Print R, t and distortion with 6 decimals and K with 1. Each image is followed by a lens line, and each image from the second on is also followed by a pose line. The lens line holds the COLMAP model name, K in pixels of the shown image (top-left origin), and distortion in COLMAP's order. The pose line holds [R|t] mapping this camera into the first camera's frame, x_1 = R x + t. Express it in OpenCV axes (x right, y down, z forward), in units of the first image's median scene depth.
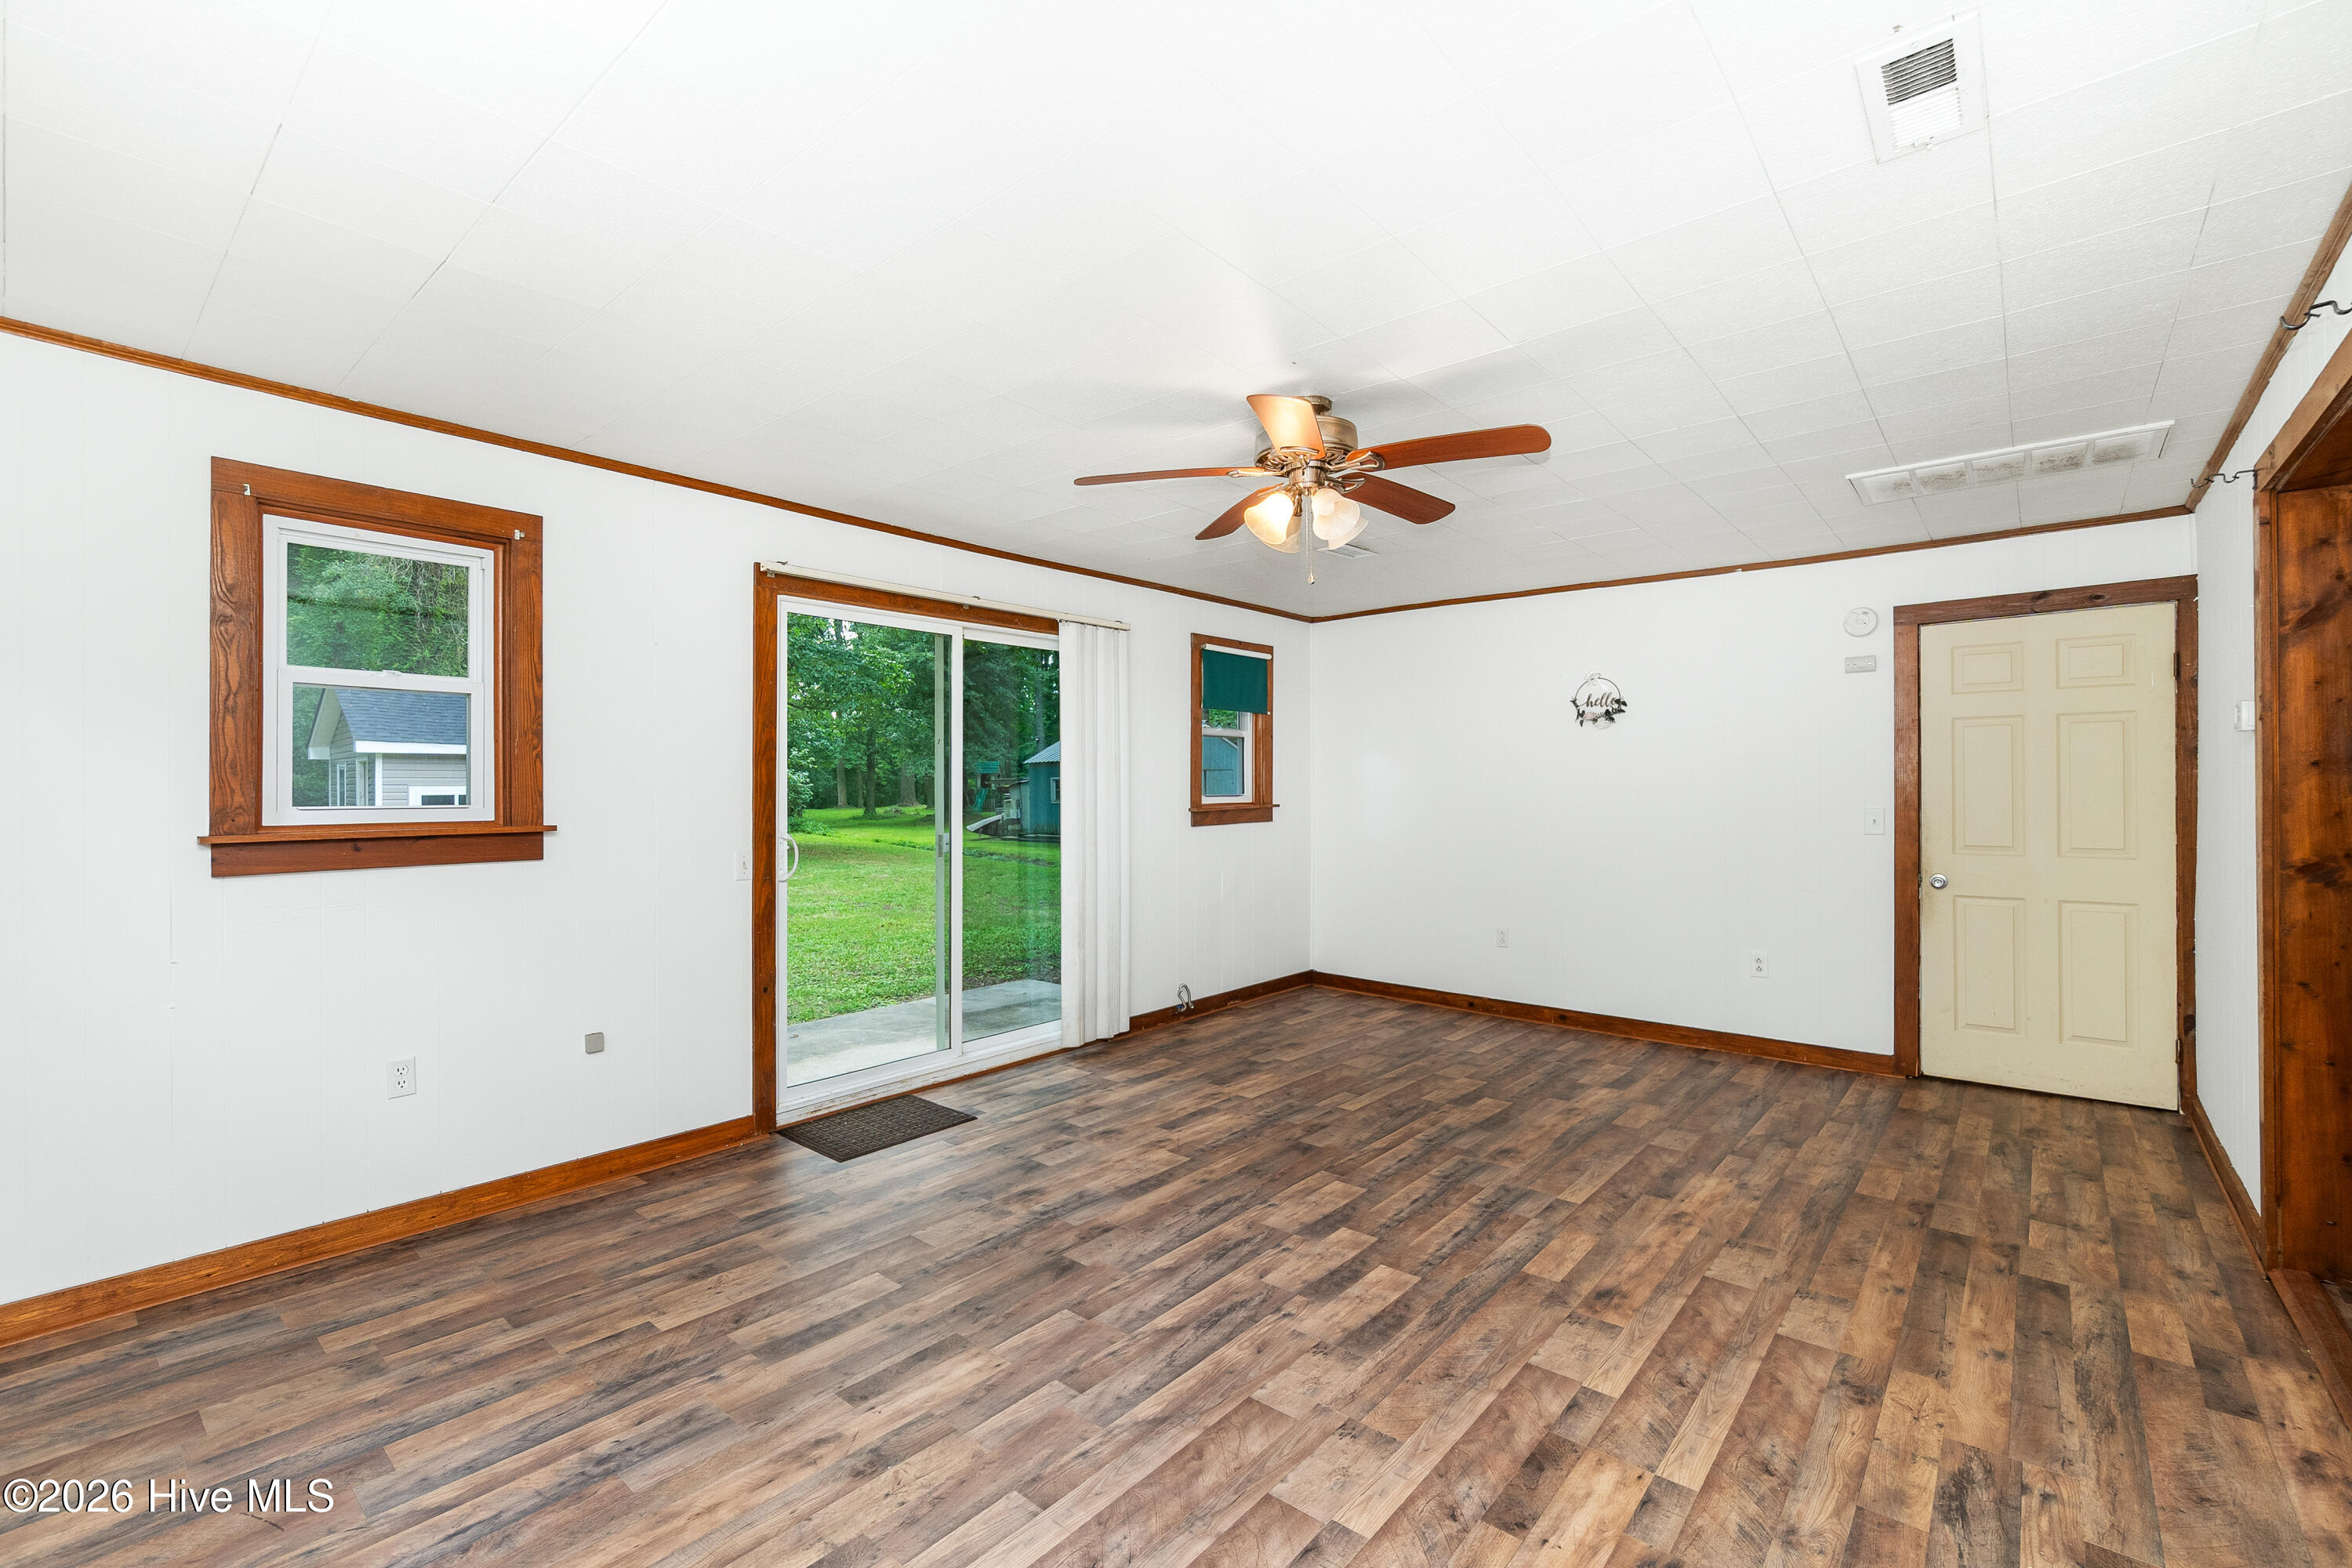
lens RADIAL K [[1012.1, 0, 1156.5], [0, 1012.1, 790.5], [0, 0, 1]] dist [-0.010621, 0.003150]
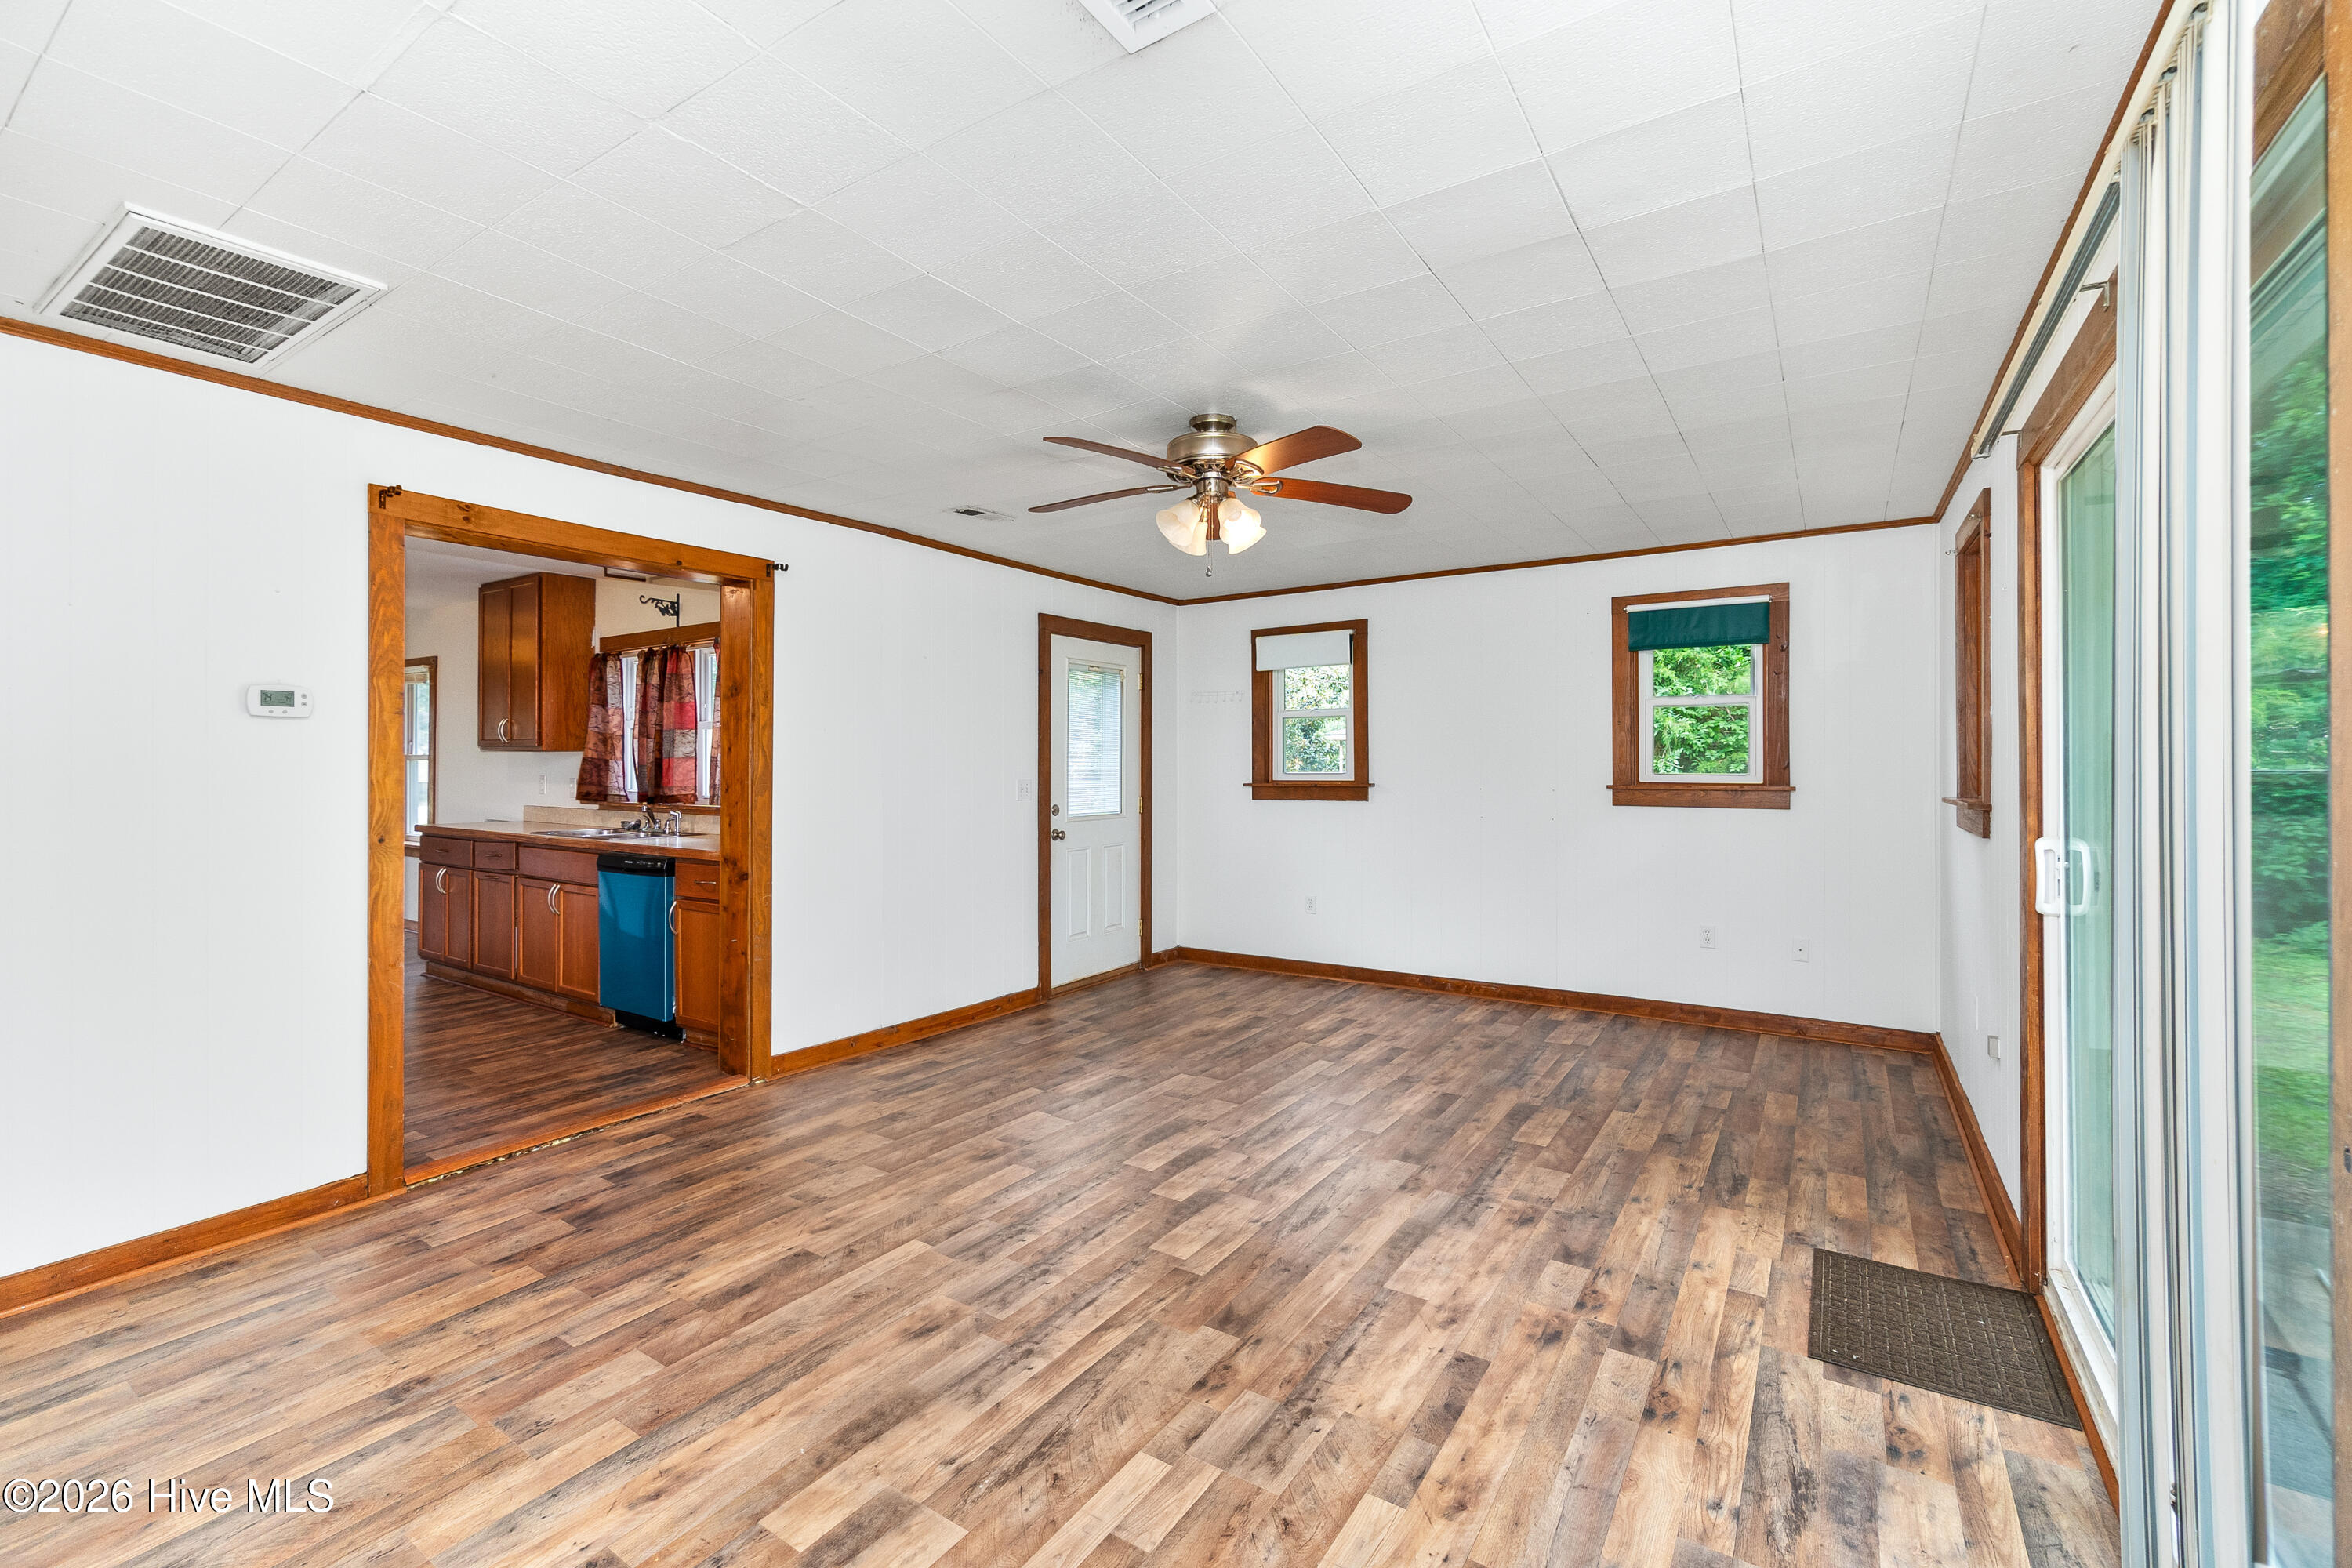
lens RADIAL K [[1012.1, 0, 1167.8], [0, 1012.1, 763.1], [0, 0, 1]] dist [-0.010621, 0.003150]
pose [[-0.991145, 0.004453, -0.132711, 0.297615], [0.004042, 0.999986, 0.003361, -0.010400], [0.132724, 0.002794, -0.991149, 1.803169]]
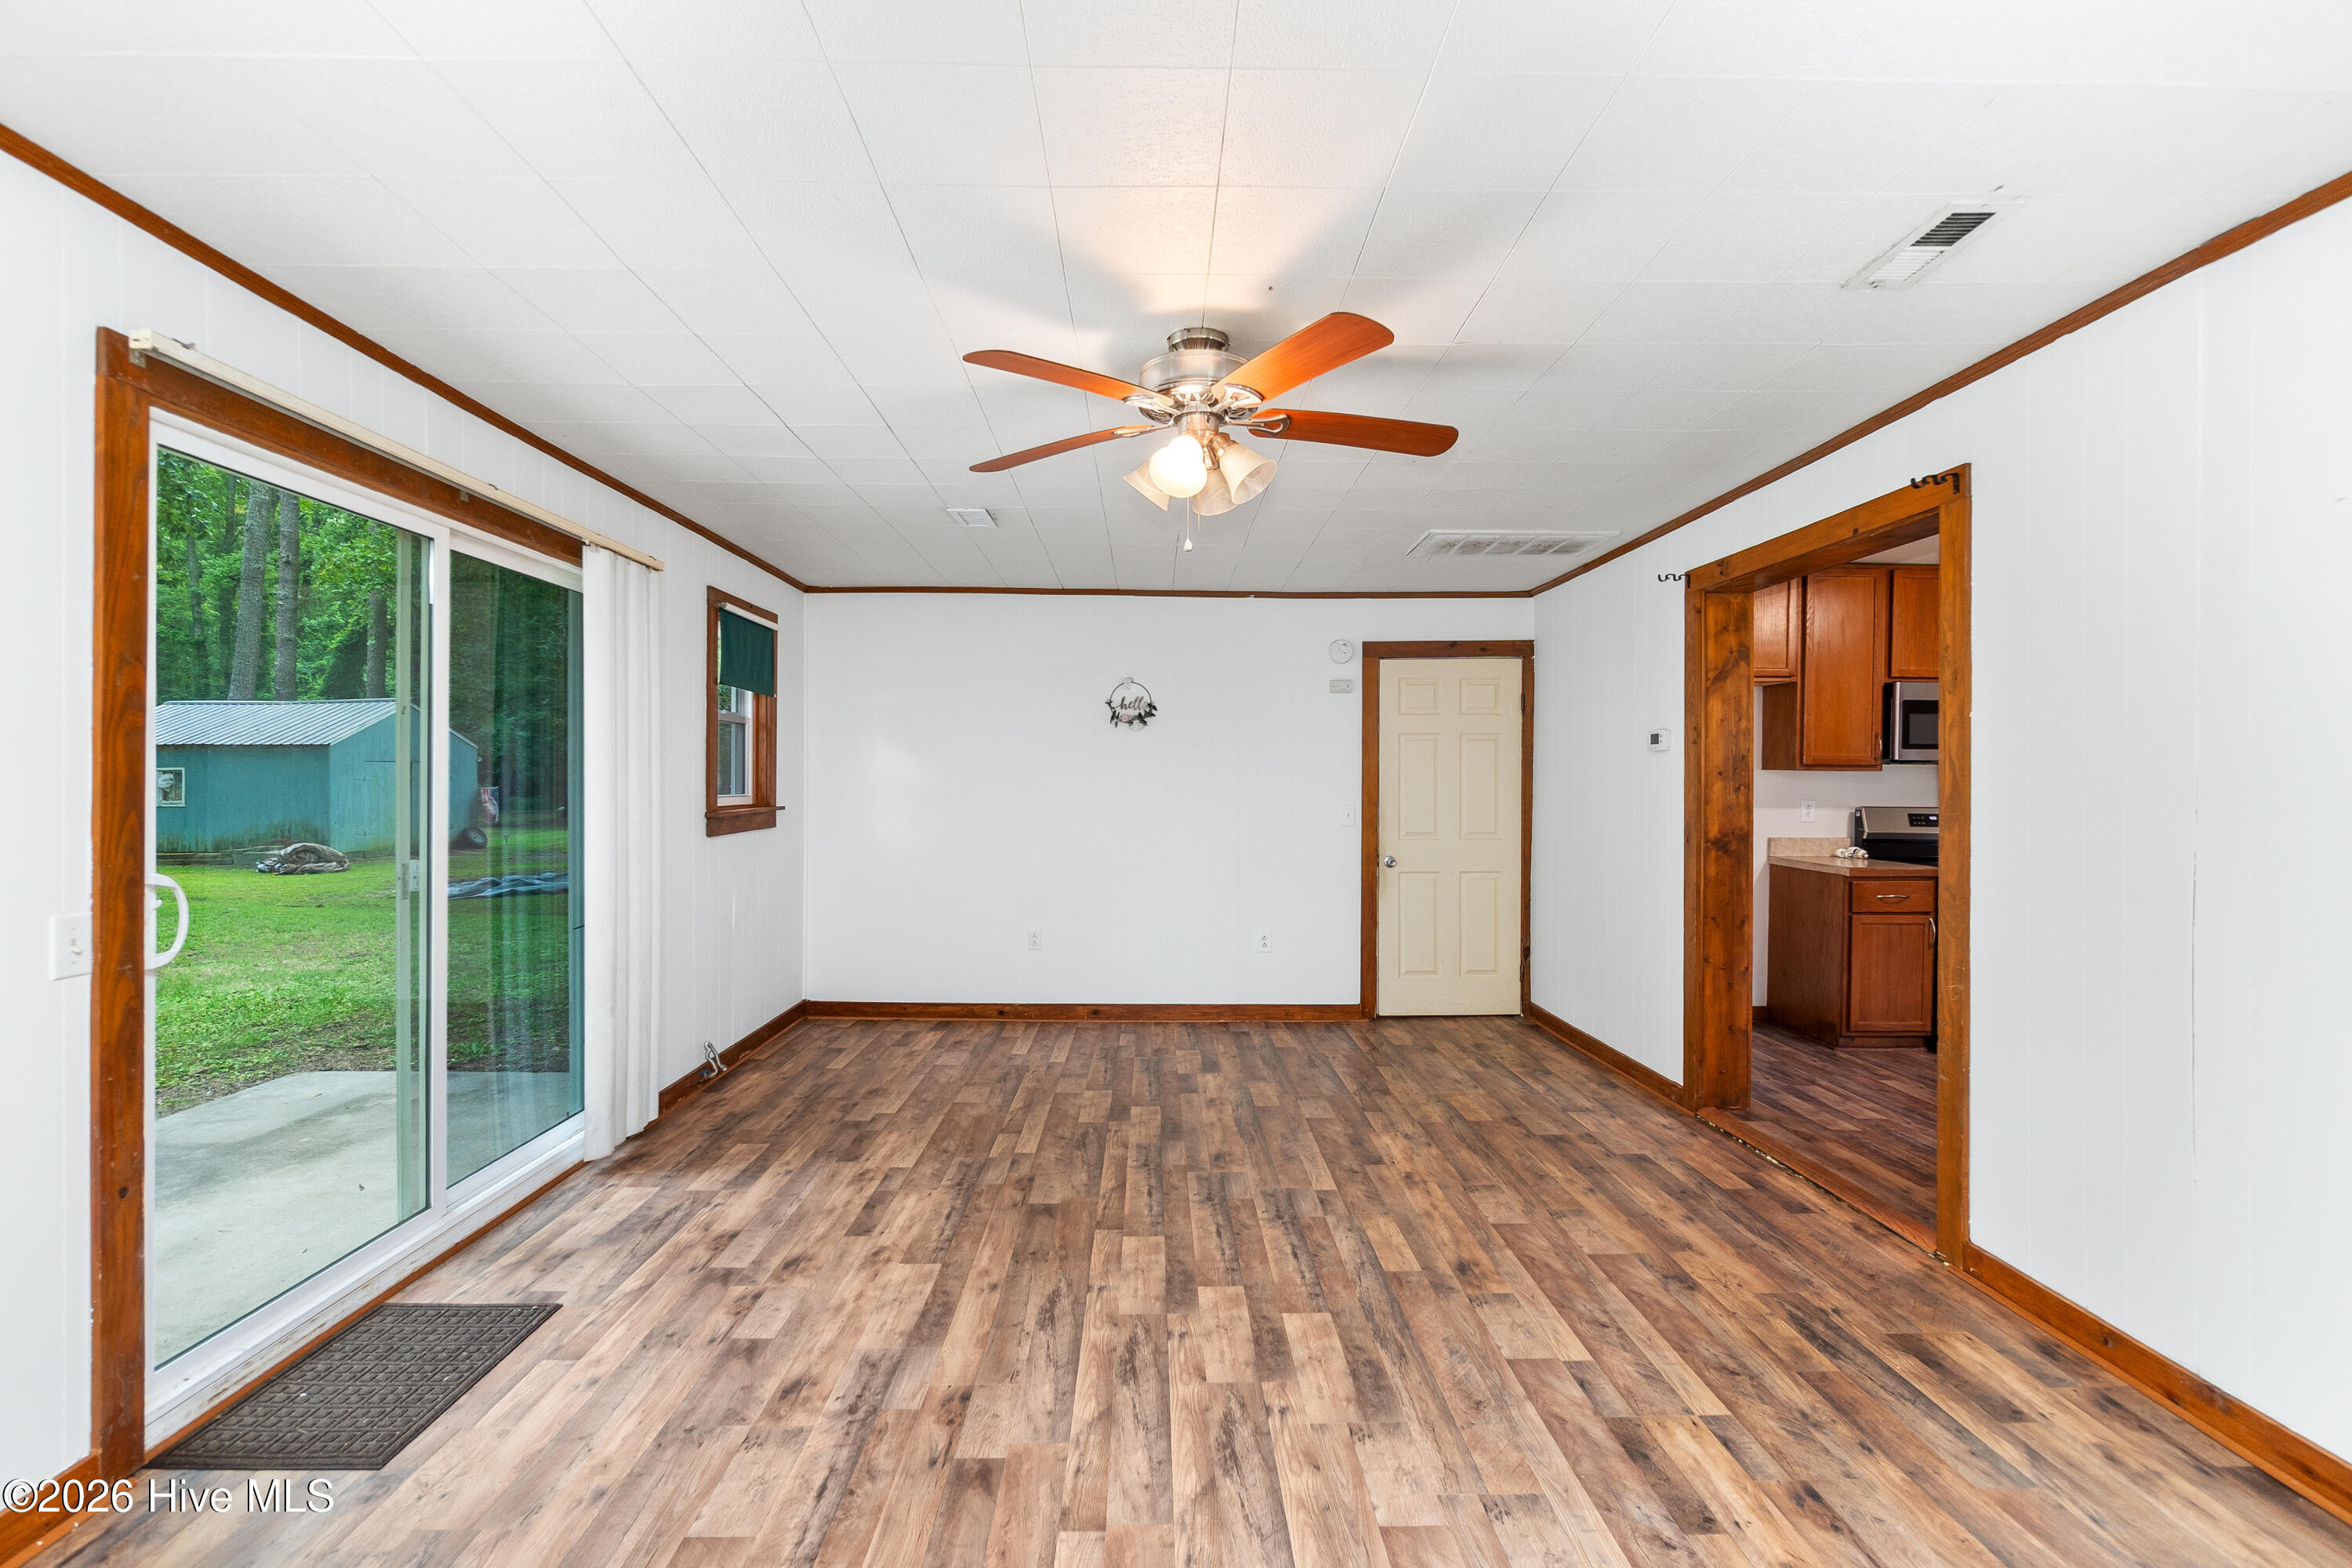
lens RADIAL K [[1012.1, 0, 1166.7], [0, 1012.1, 786.4], [0, 0, 1]] dist [-0.010621, 0.003150]
pose [[0.741381, 0.002523, 0.671080, -0.384641], [-0.001268, 0.999996, -0.002359, -0.001543], [-0.671083, 0.000898, 0.741382, 0.328638]]
